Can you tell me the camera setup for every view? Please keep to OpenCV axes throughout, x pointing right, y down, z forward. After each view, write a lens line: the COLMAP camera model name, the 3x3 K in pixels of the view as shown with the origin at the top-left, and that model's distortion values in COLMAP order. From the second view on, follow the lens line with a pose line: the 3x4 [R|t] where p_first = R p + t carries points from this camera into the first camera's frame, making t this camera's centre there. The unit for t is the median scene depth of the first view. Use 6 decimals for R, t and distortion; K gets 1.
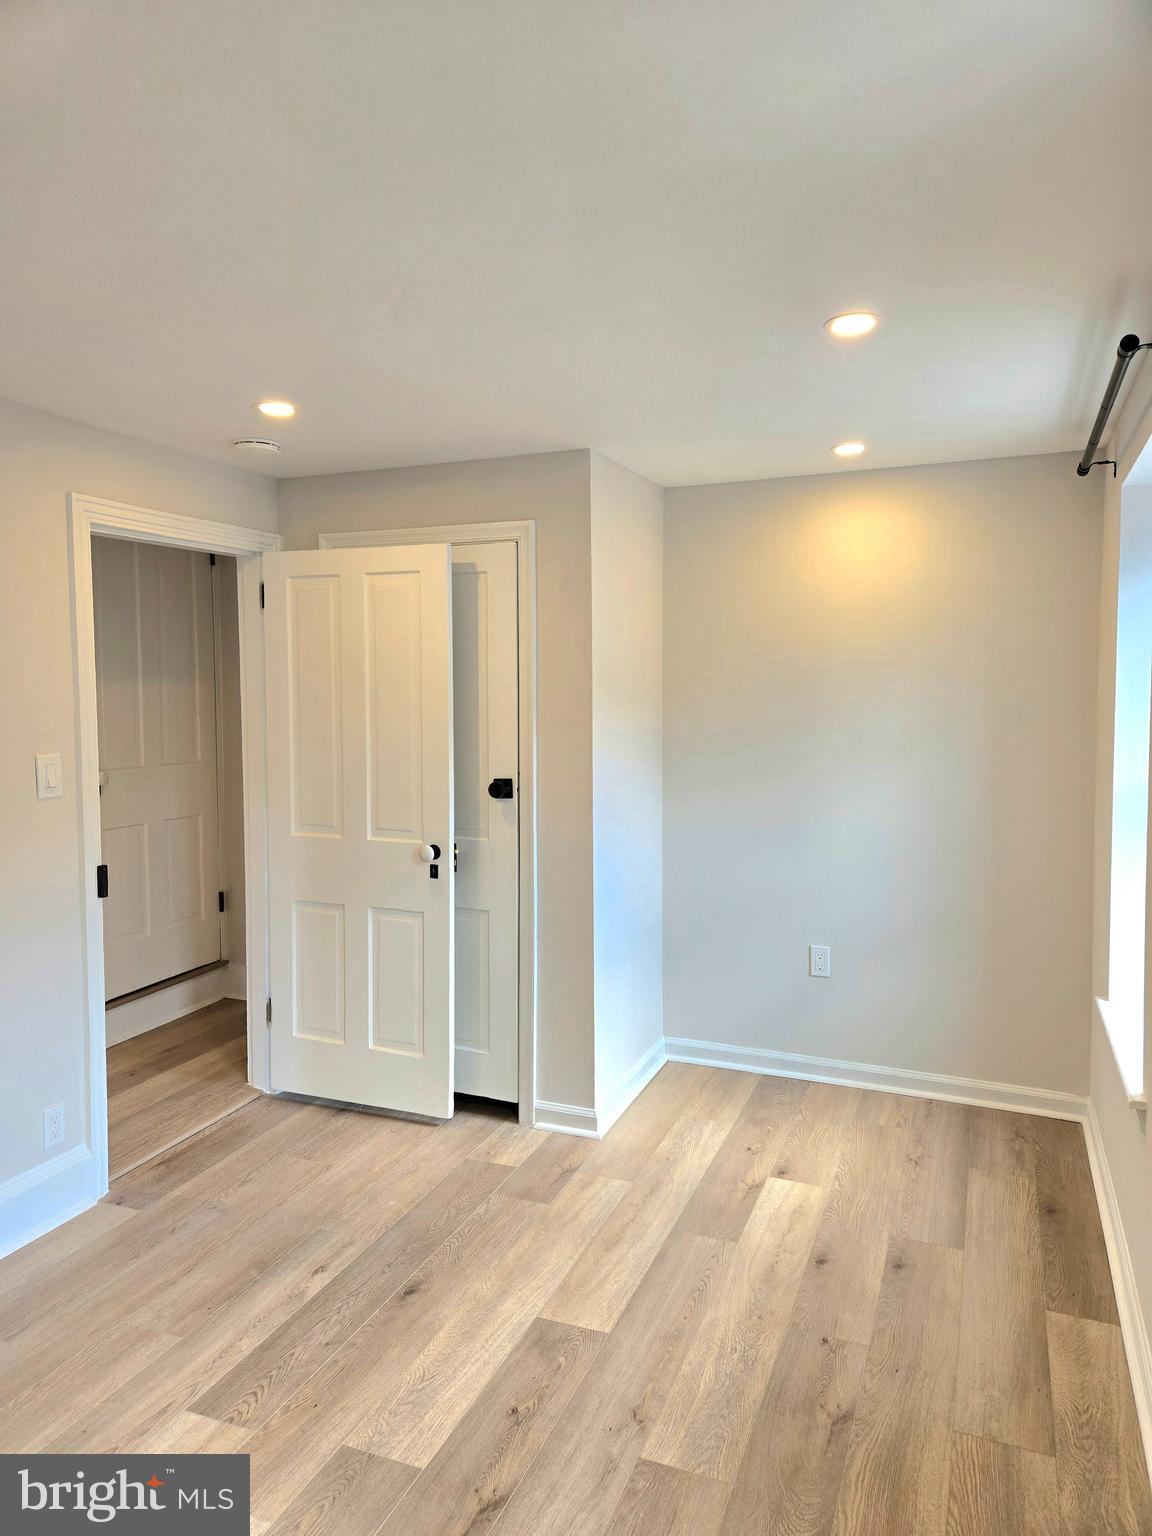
lens RADIAL K [[1024.2, 0, 577.3], [0, 1024.2, 762.1], [0, 0, 1]] dist [0.072237, -0.064782]
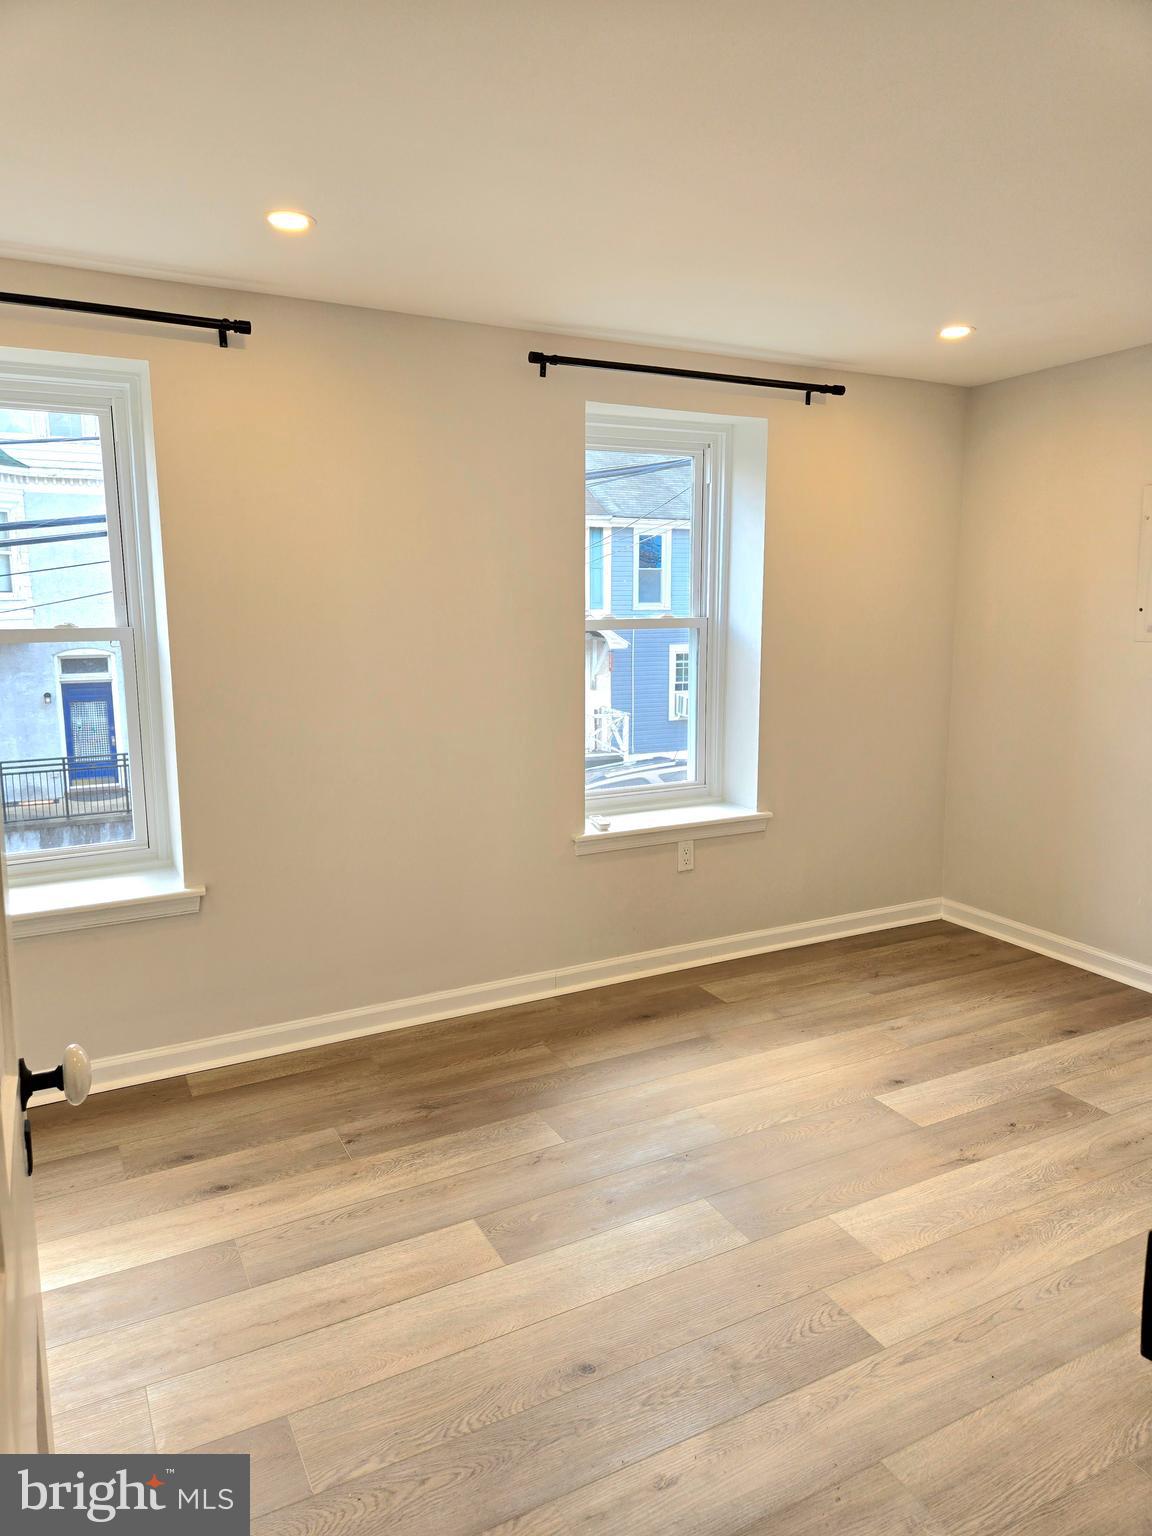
lens RADIAL K [[1024.2, 0, 577.3], [0, 1024.2, 762.1], [0, 0, 1]] dist [0.072237, -0.064782]
pose [[-0.769395, -0.088021, 0.632680, -0.628814], [0.054258, 0.977876, 0.202029, -0.072081], [-0.636465, 0.189768, -0.747596, 1.576504]]
